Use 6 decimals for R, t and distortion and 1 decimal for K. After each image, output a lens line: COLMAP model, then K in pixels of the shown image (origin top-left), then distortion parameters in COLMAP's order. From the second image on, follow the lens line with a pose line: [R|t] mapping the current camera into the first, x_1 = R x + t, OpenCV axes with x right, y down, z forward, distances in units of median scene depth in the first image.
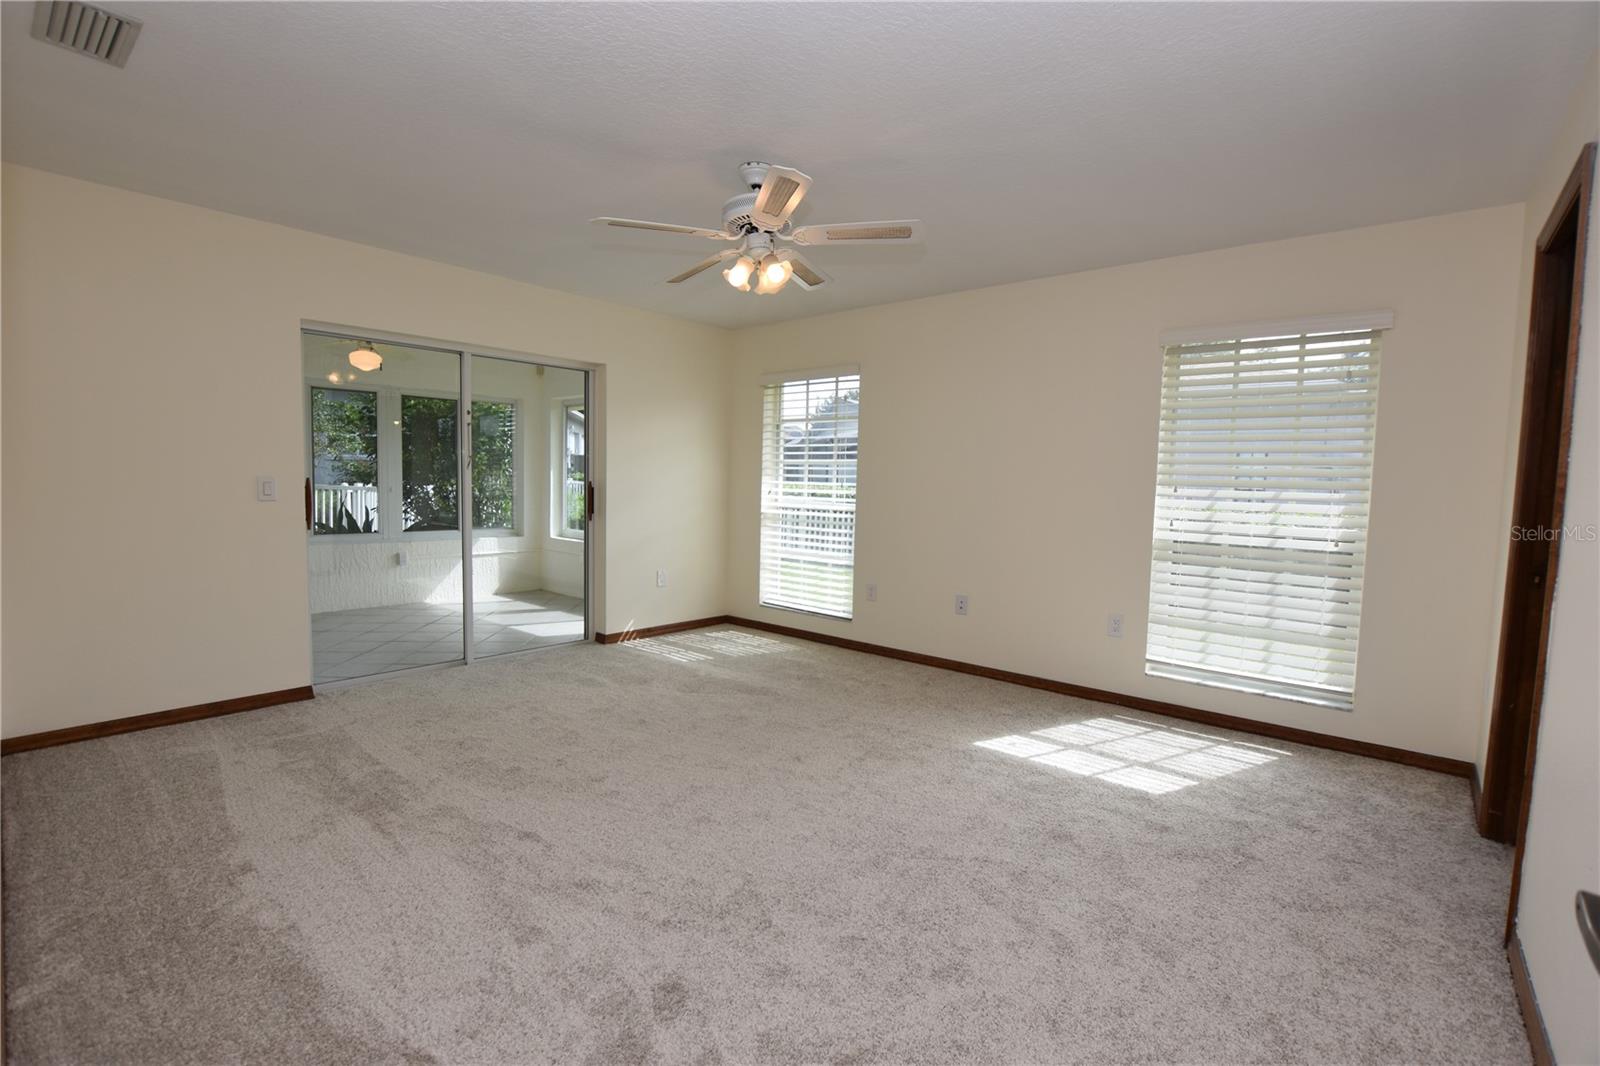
lens RADIAL K [[746.1, 0, 800.0], [0, 746.1, 533.0], [0, 0, 1]] dist [-0.019180, -0.000825]
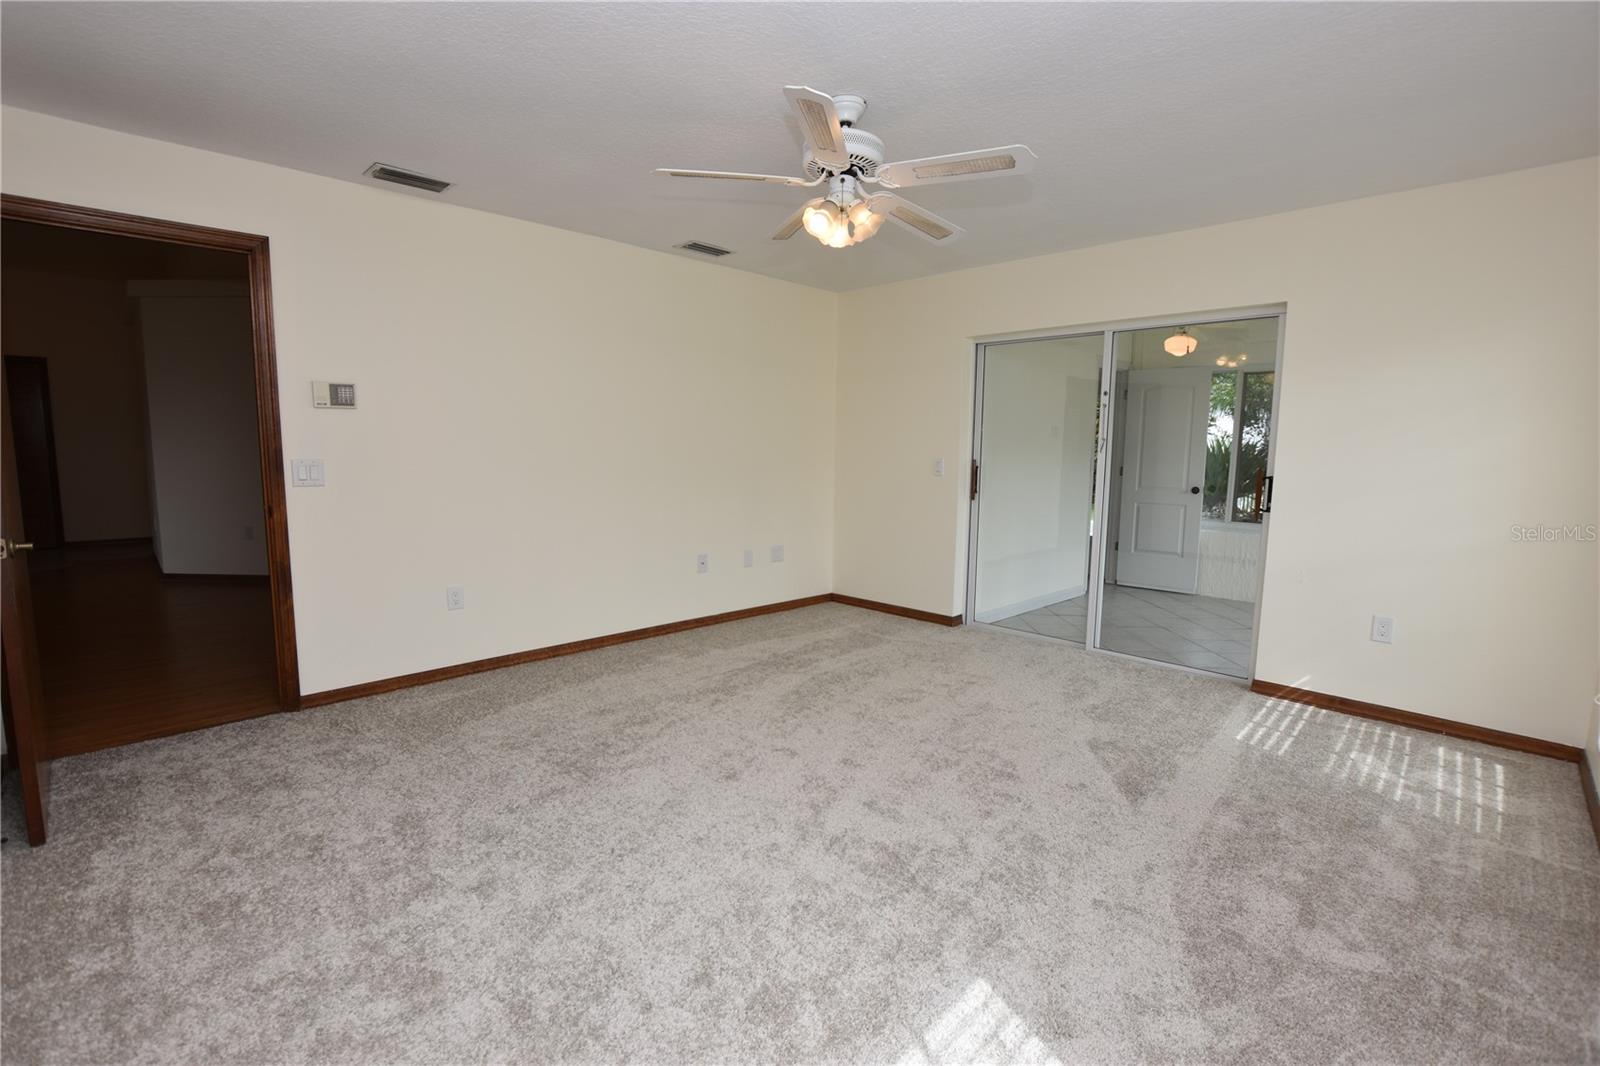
lens RADIAL K [[746.1, 0, 800.0], [0, 746.1, 533.0], [0, 0, 1]] dist [-0.019180, -0.000825]
pose [[-0.106461, 0.086713, -0.990529, 0.603316], [-0.092002, 0.991057, 0.096647, -0.041562], [0.990051, 0.101420, -0.097532, 0.765895]]
